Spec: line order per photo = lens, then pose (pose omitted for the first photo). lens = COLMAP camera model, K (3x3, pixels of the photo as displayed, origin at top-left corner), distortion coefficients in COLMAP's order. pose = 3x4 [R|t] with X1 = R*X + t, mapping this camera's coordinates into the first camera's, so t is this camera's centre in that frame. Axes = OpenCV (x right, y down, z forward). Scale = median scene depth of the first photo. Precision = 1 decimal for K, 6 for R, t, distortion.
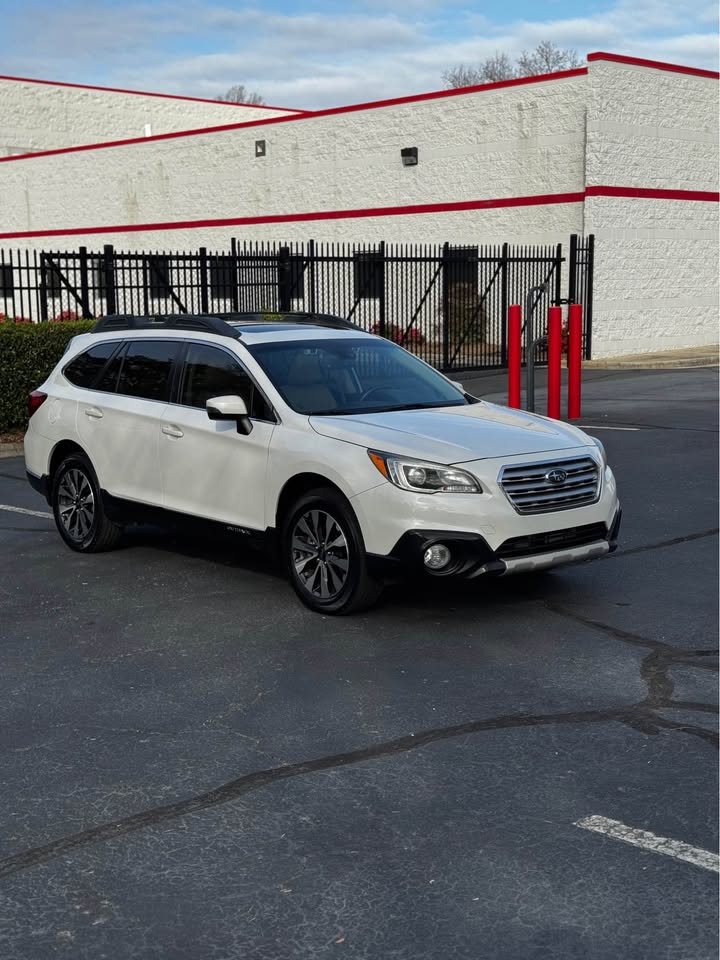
lens RADIAL K [[1362.6, 0, 392.9], [0, 1362.6, 483.2], [0, 0, 1]] dist [0.030999, 0.036698]
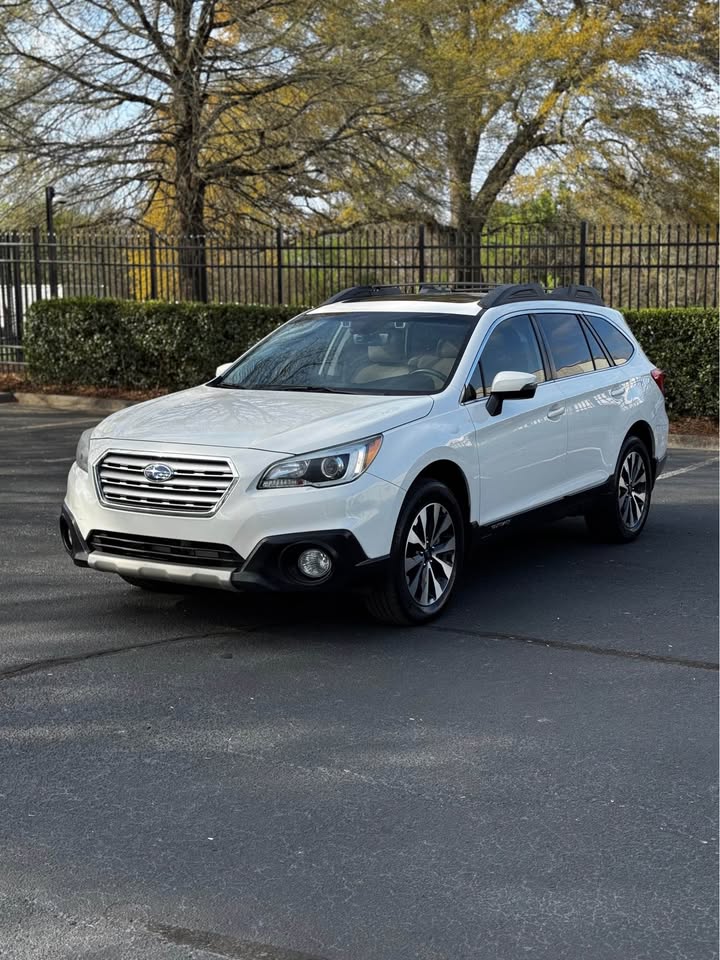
lens RADIAL K [[1362.6, 0, 392.9], [0, 1362.6, 483.2], [0, 0, 1]] dist [0.030999, 0.036698]
pose [[0.300303, 0.133174, -0.944501, 0.954027], [-0.136017, 0.986065, 0.095789, -0.098479], [0.944096, 0.099702, 0.314232, 0.876332]]
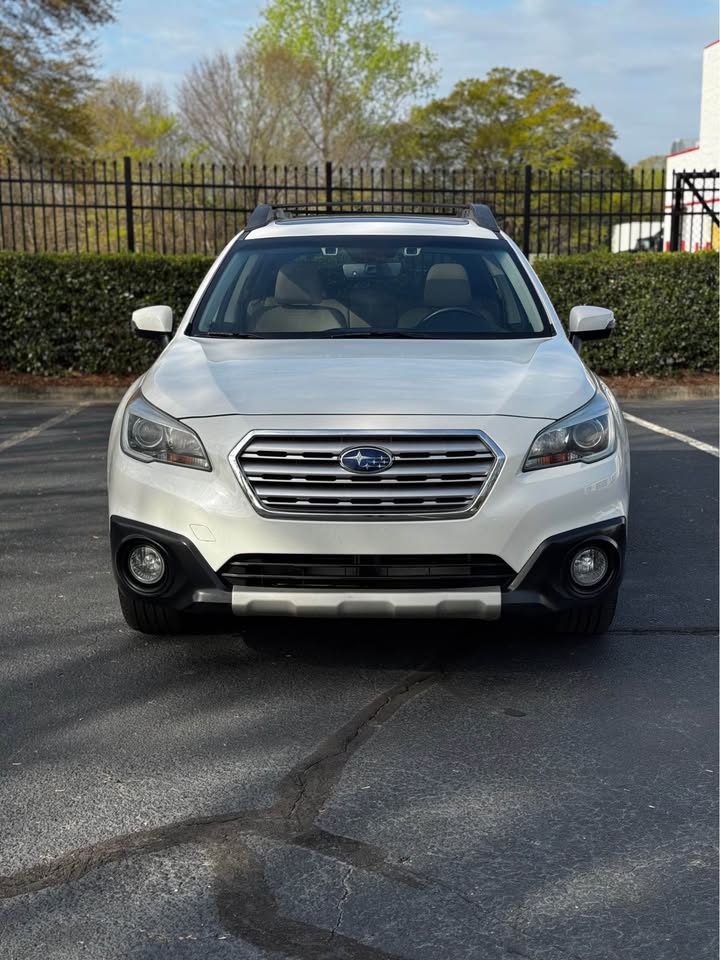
lens RADIAL K [[1362.6, 0, 392.9], [0, 1362.6, 483.2], [0, 0, 1]] dist [0.030999, 0.036698]
pose [[0.727101, 0.115308, -0.676778, 0.511548], [-0.096625, 0.993170, 0.065405, -0.033531], [0.679697, 0.017838, 0.733276, 0.596410]]
